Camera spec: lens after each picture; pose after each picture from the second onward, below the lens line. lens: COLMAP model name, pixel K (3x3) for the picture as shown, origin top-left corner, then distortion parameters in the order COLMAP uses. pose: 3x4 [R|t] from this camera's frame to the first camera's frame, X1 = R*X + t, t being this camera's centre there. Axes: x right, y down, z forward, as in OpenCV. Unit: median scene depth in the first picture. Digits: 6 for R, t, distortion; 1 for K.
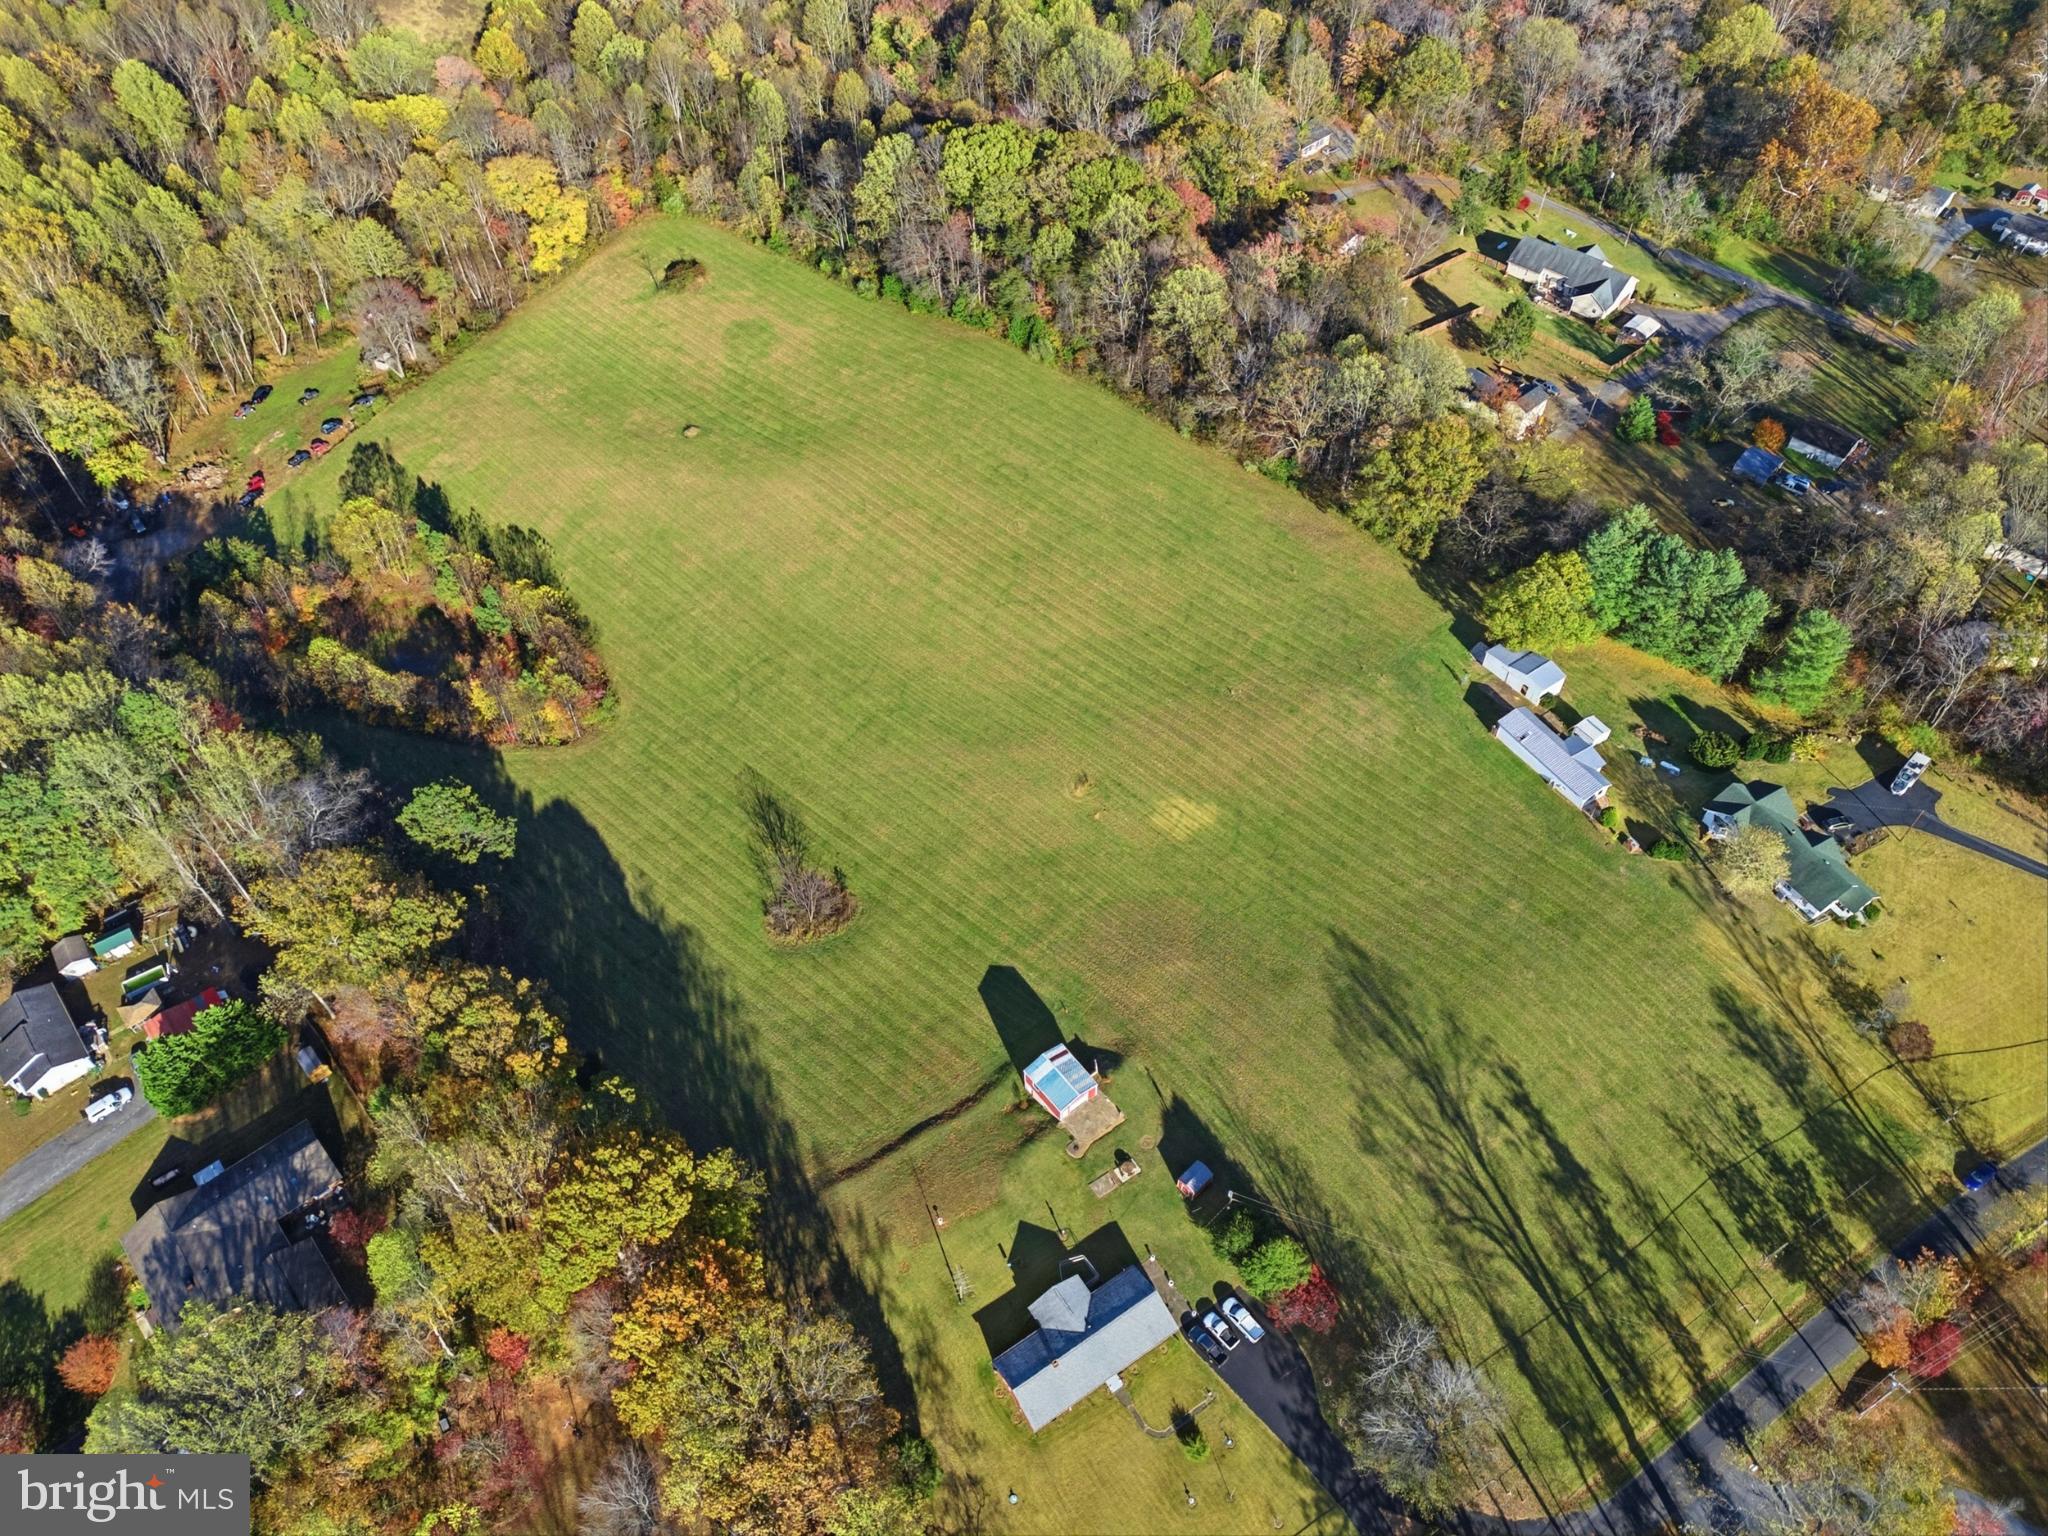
lens RADIAL K [[1491.1, 0, 1022.4], [0, 1491.1, 755.8], [0, 0, 1]] dist [0.098134, -0.108238]
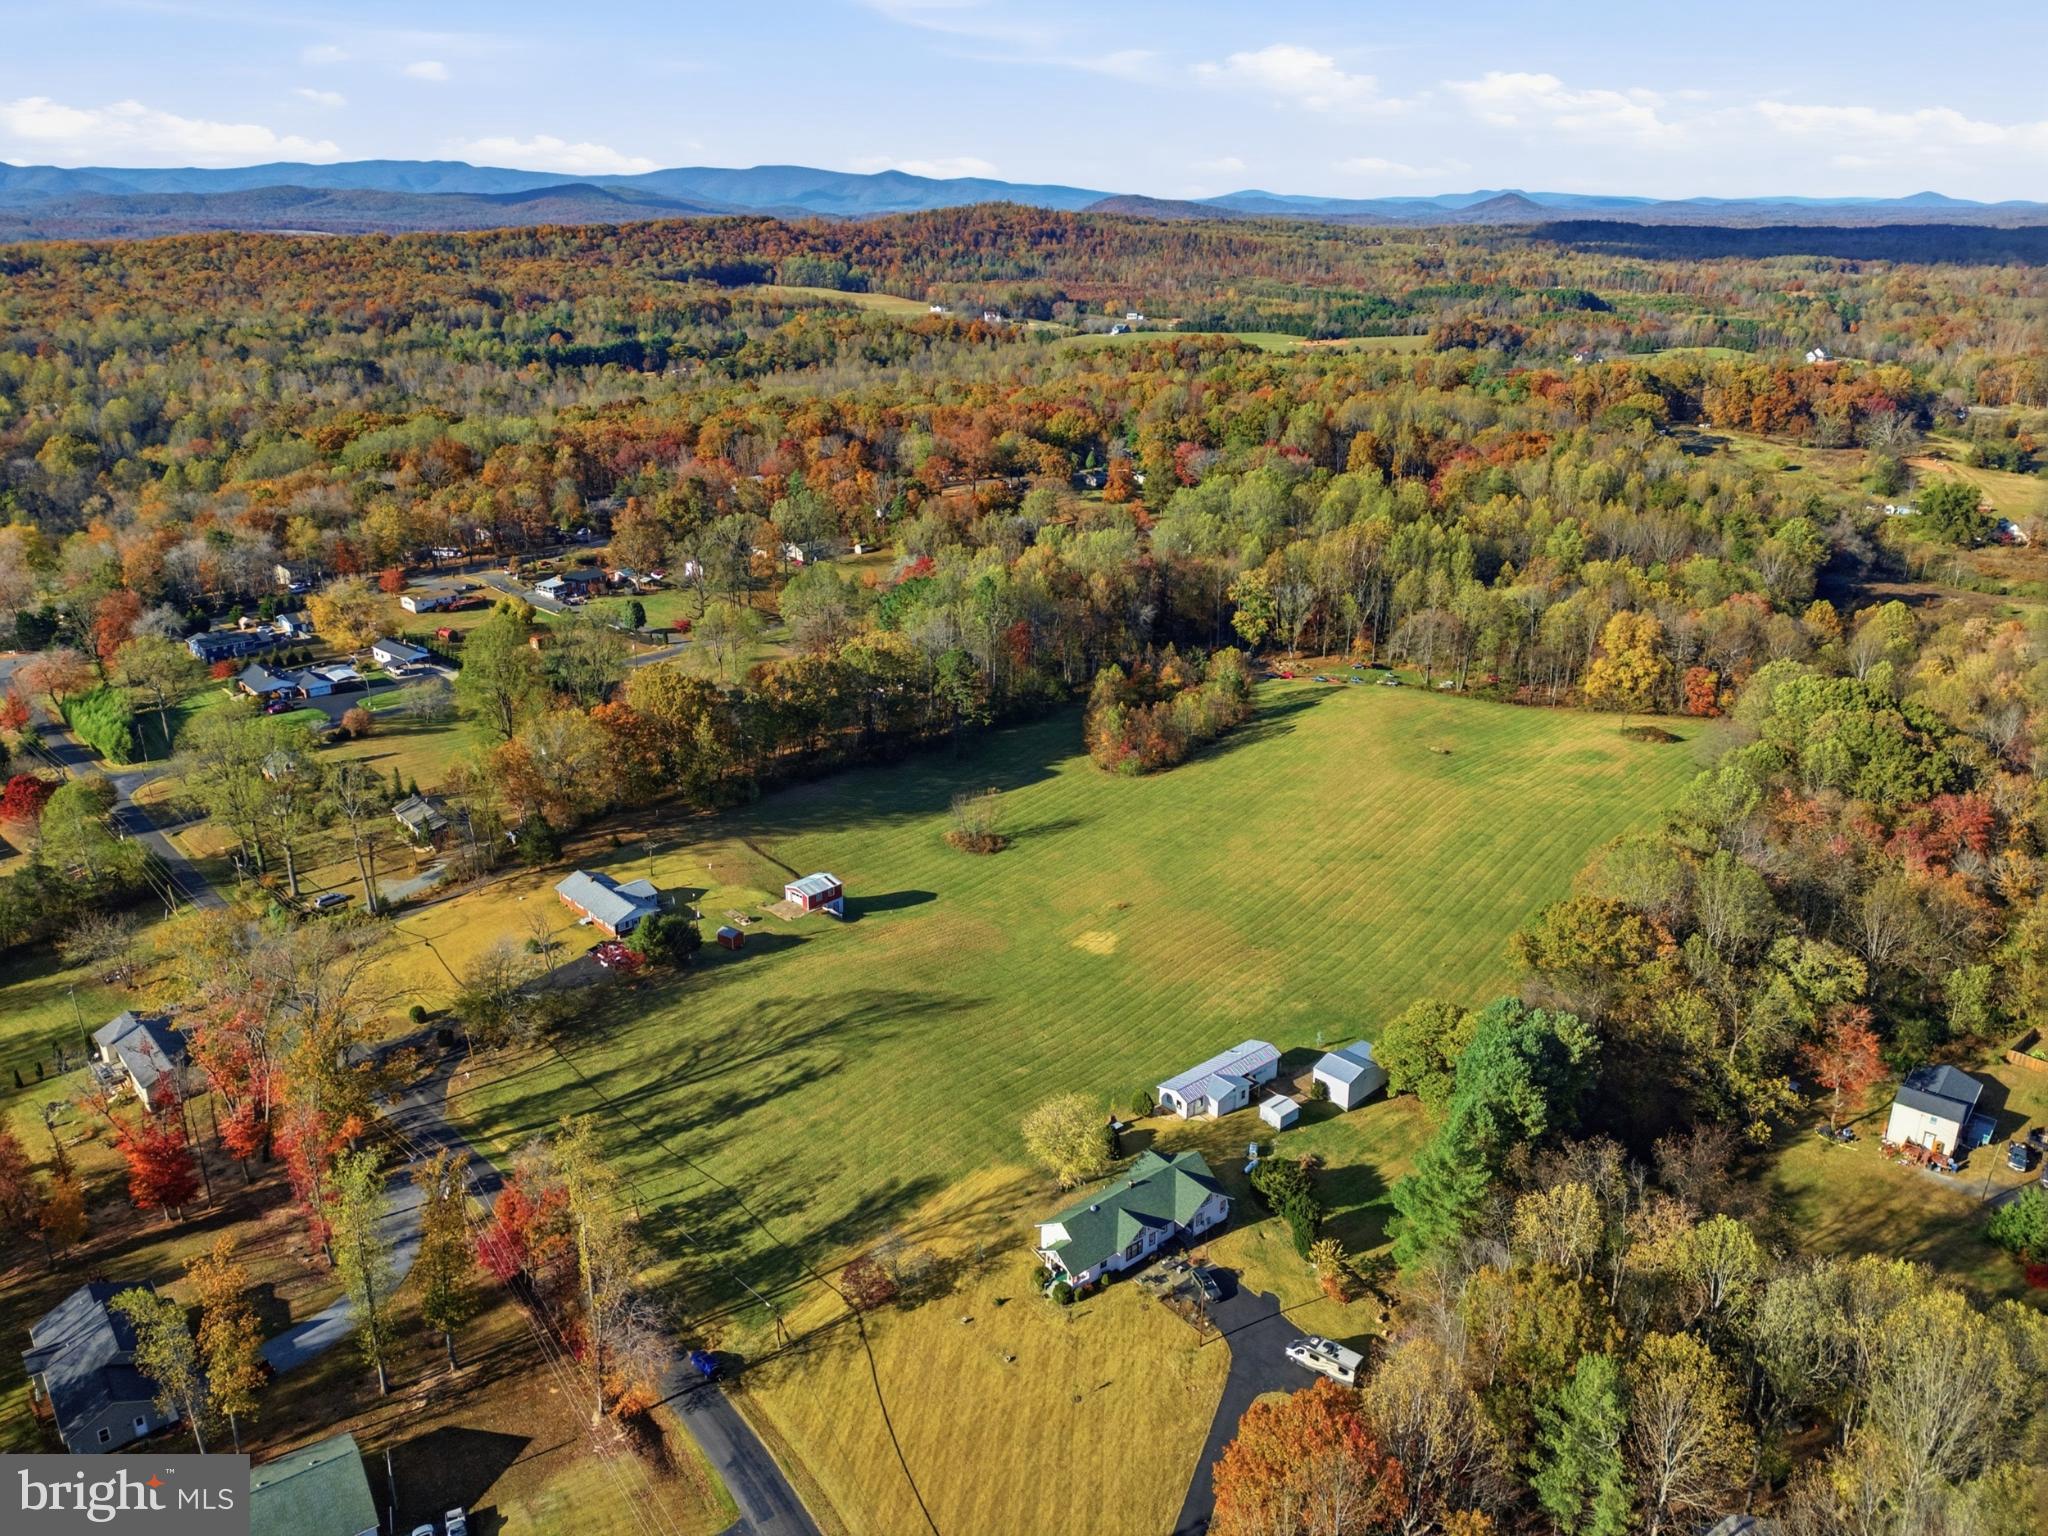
lens RADIAL K [[1491.1, 0, 1022.4], [0, 1491.1, 755.8], [0, 0, 1]] dist [0.098134, -0.108238]
pose [[0.150916, 0.347154, -0.925585, 1.244390], [-0.757781, 0.641898, 0.117197, -0.155705], [0.634817, 0.683704, 0.359940, 0.559025]]
